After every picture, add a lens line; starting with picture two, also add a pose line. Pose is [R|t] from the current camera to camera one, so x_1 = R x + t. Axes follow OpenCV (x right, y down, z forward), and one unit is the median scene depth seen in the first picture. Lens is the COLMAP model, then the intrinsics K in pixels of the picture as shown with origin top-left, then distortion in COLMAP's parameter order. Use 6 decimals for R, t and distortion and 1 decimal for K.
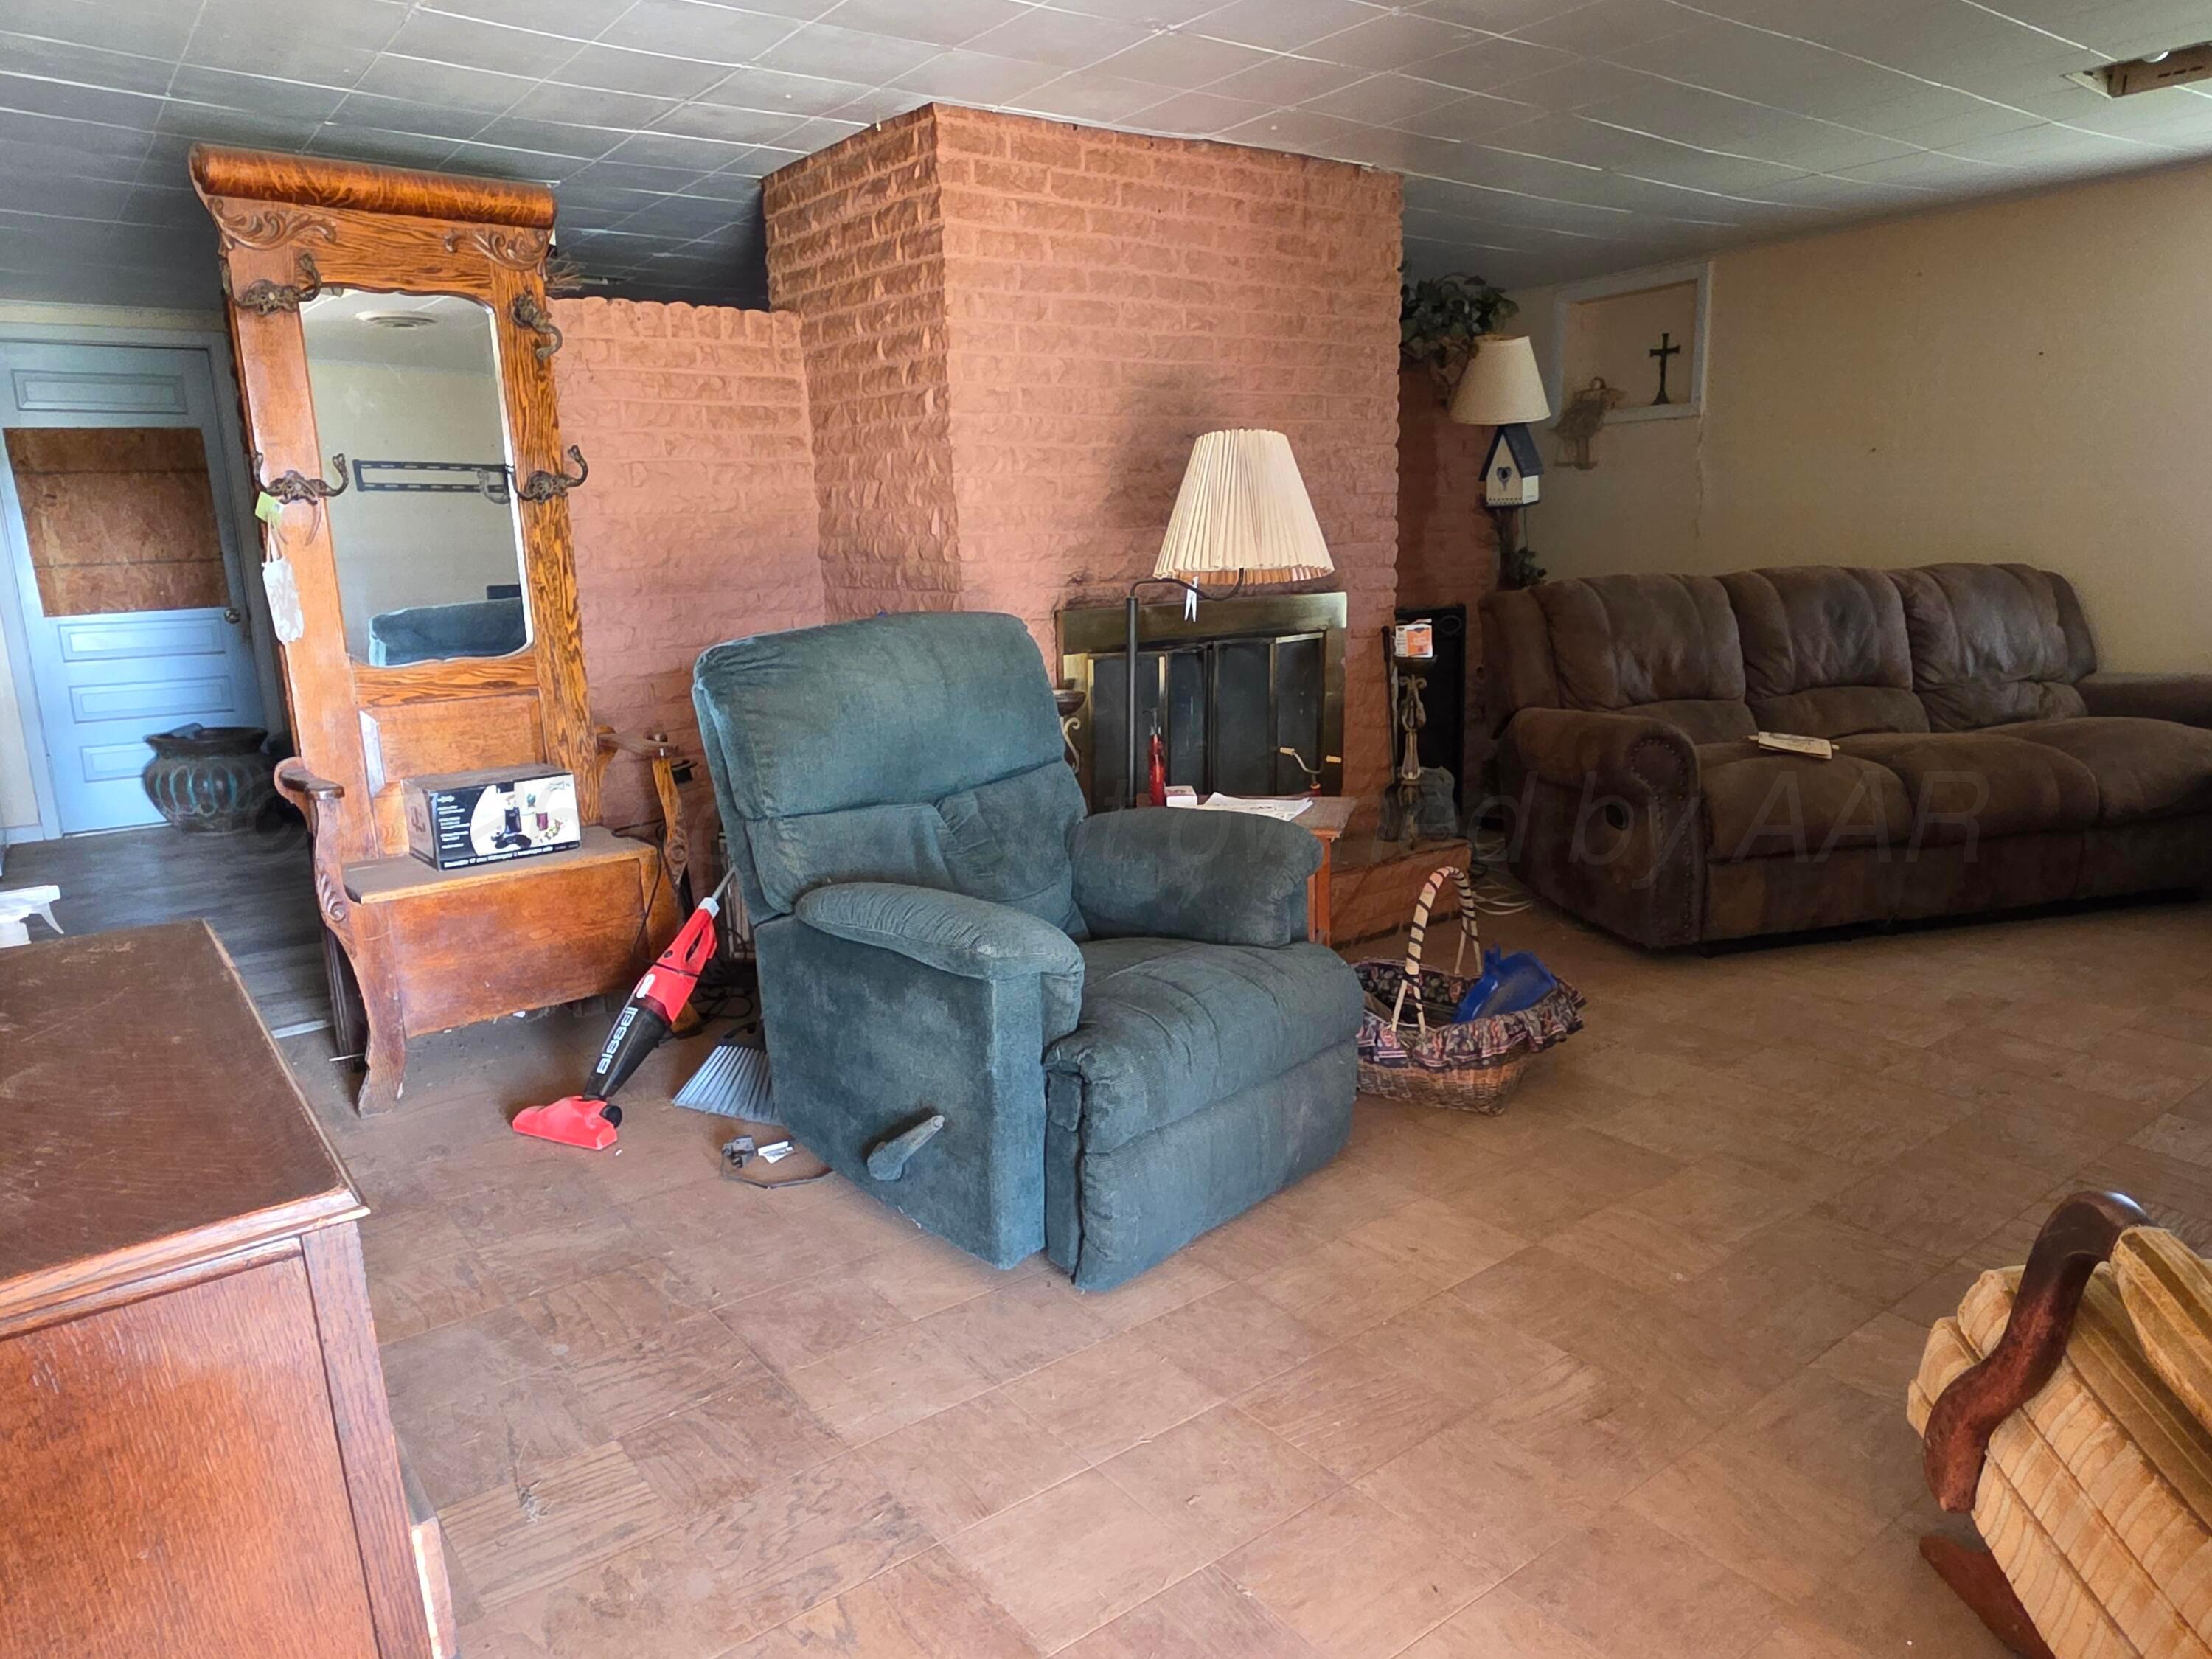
lens RADIAL K [[1466.8, 0, 1114.3], [0, 1466.8, 838.6], [0, 0, 1]] dist [-0.001810, -0.000340]
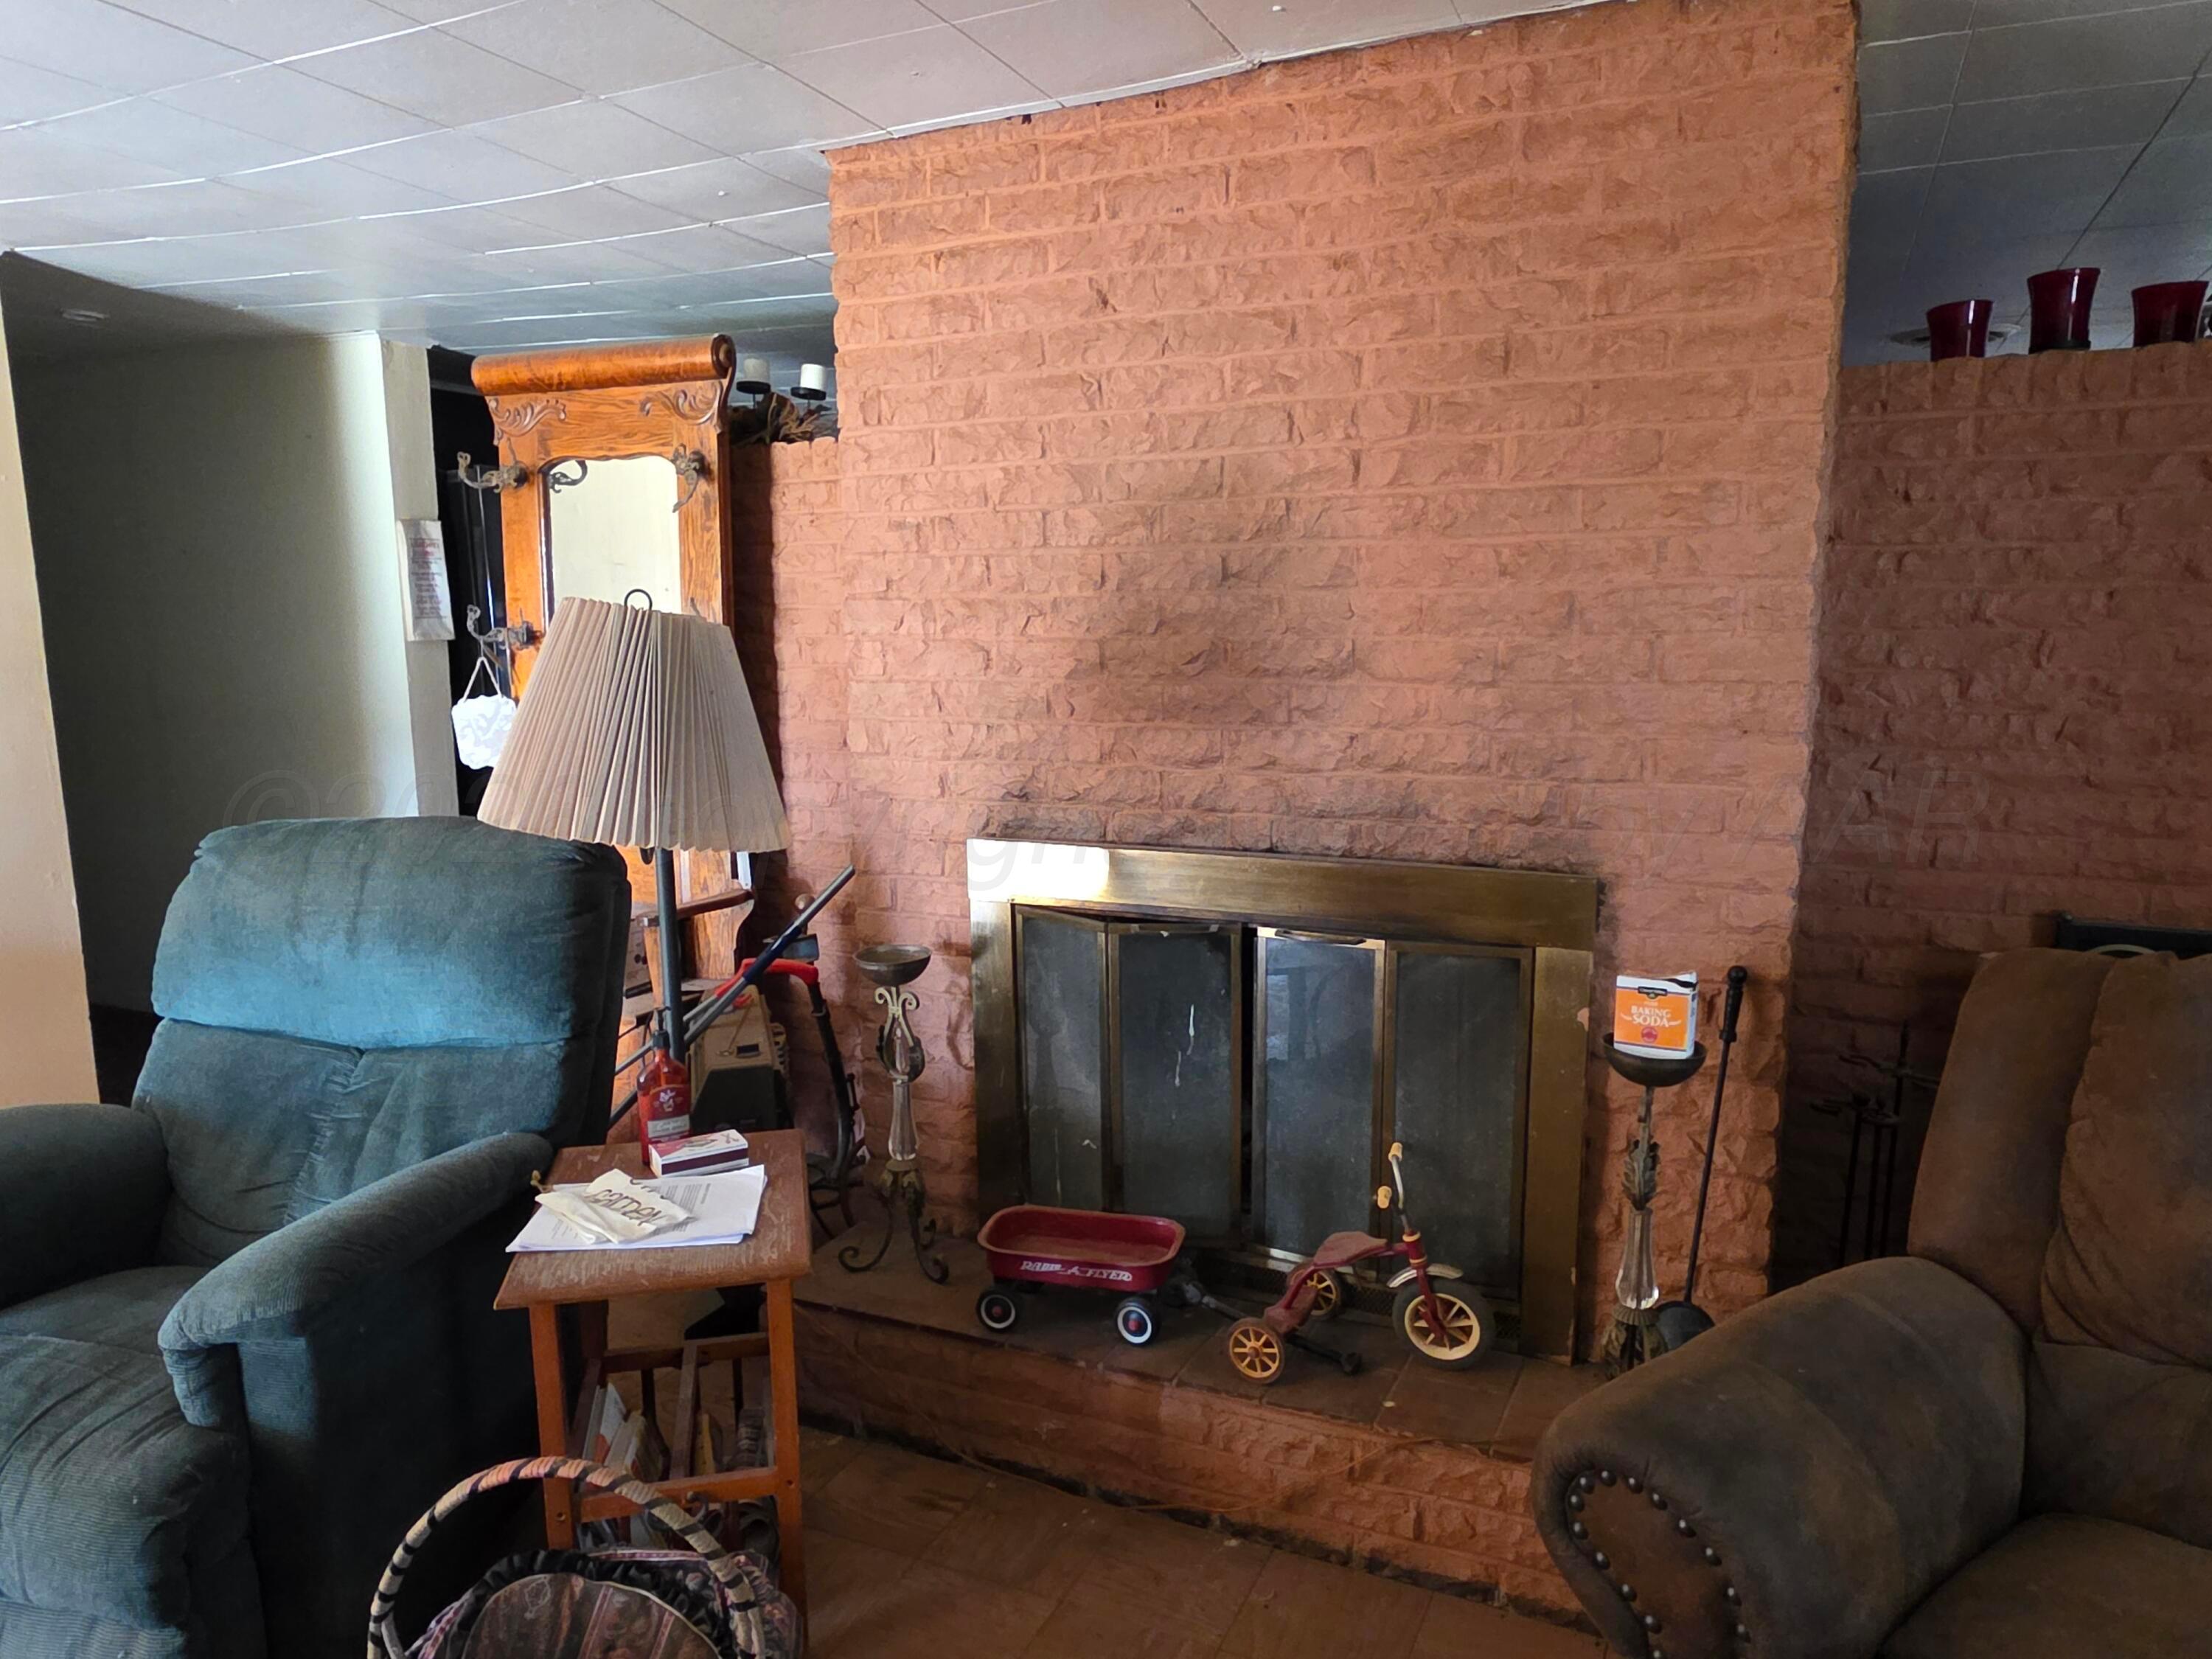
lens RADIAL K [[1466.8, 0, 1114.3], [0, 1466.8, 838.6], [0, 0, 1]] dist [-0.001810, -0.000340]
pose [[0.468312, 0.151343, -0.870505, 0.587533], [-0.199470, 0.977896, 0.062704, -0.211020], [0.860753, 0.144274, 0.488149, 0.730498]]
